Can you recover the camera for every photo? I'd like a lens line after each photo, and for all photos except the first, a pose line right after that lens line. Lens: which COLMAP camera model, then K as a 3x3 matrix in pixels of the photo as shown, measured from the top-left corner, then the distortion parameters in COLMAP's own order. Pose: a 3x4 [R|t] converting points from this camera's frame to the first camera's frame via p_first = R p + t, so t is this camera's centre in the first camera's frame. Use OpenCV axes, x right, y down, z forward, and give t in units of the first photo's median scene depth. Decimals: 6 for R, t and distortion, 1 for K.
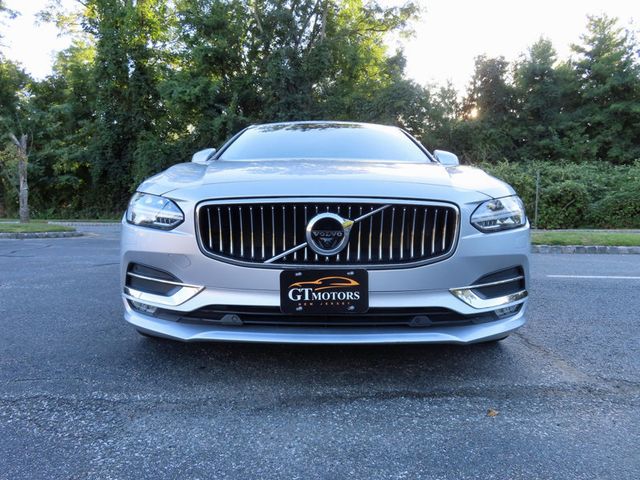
lens RADIAL K [[459.5, 0, 318.2], [0, 459.5, 240.7], [0, 0, 1]] dist [-0.007693, 0.003532]
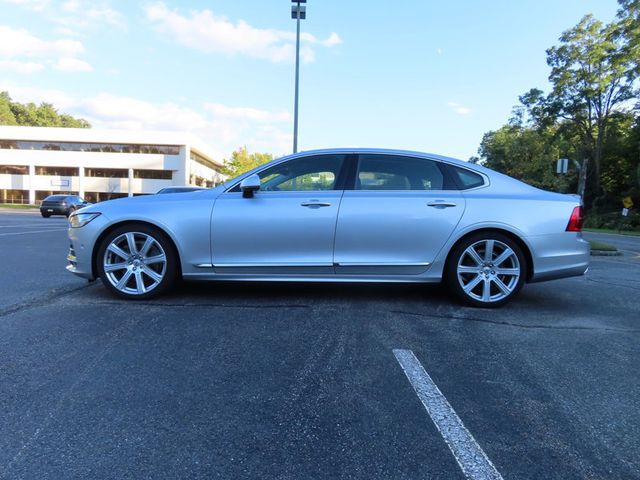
lens RADIAL K [[459.5, 0, 317.4], [0, 459.5, 242.5], [0, 0, 1]] dist [-0.007693, 0.003532]
pose [[0.012419, 0.063494, -0.997905, 0.490057], [-0.102123, 0.992844, 0.061901, -0.038730], [0.994694, 0.101140, 0.018814, 0.392625]]
